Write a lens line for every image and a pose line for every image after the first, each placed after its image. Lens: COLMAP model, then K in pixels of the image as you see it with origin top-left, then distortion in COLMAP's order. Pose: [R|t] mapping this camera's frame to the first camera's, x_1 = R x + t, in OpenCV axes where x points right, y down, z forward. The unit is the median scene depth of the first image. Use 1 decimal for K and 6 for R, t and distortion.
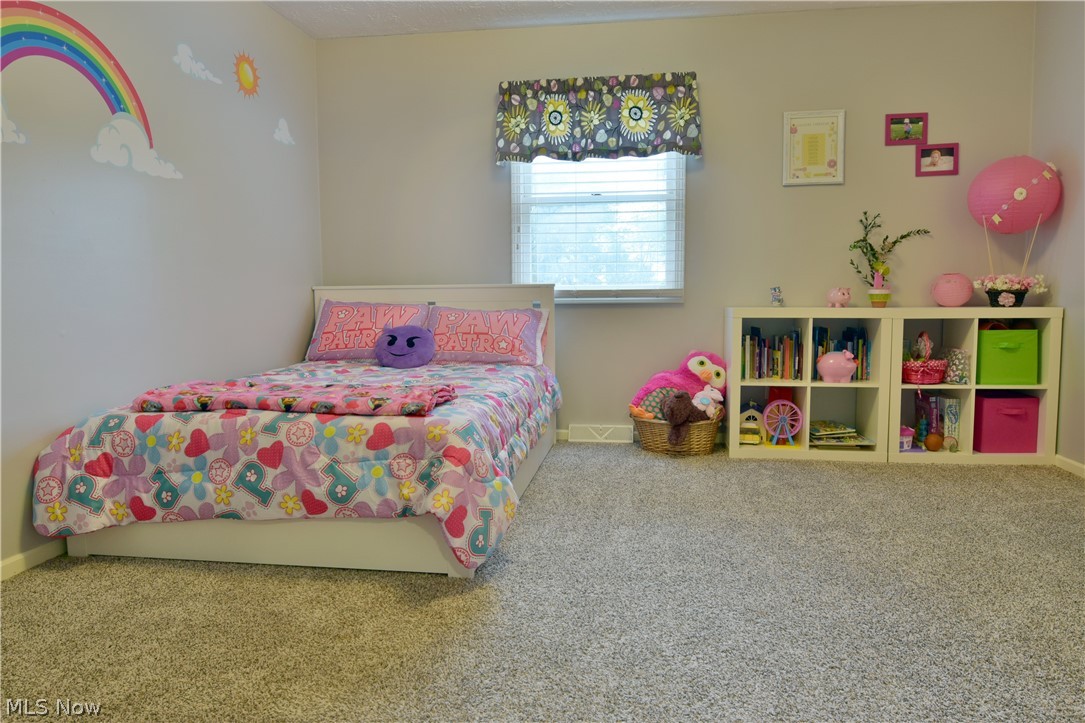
lens RADIAL K [[703.0, 0, 542.5], [0, 703.0, 361.5], [0, 0, 1]] dist [-0.008911, -0.001767]
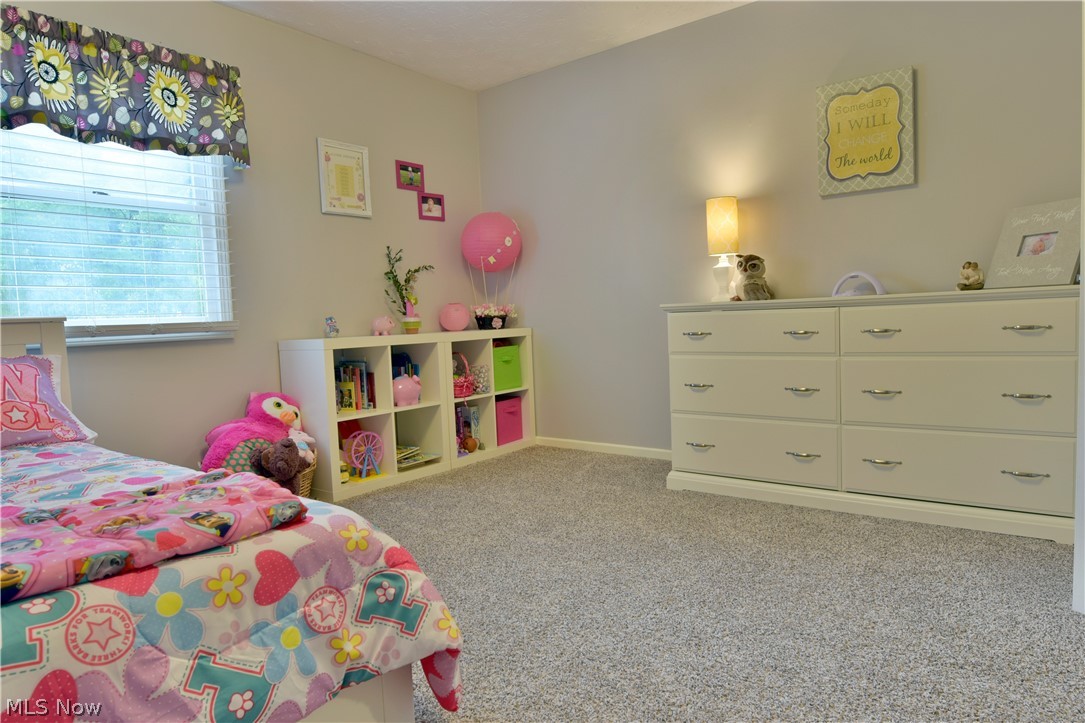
lens RADIAL K [[666.3, 0, 542.5], [0, 666.3, 361.5], [0, 0, 1]] dist [-0.006906, -0.007556]
pose [[0.484929, -0.070421, 0.871714, -0.332841], [0.116139, 0.993110, 0.015621, -0.026225], [-0.866808, 0.093665, 0.489767, 0.312744]]
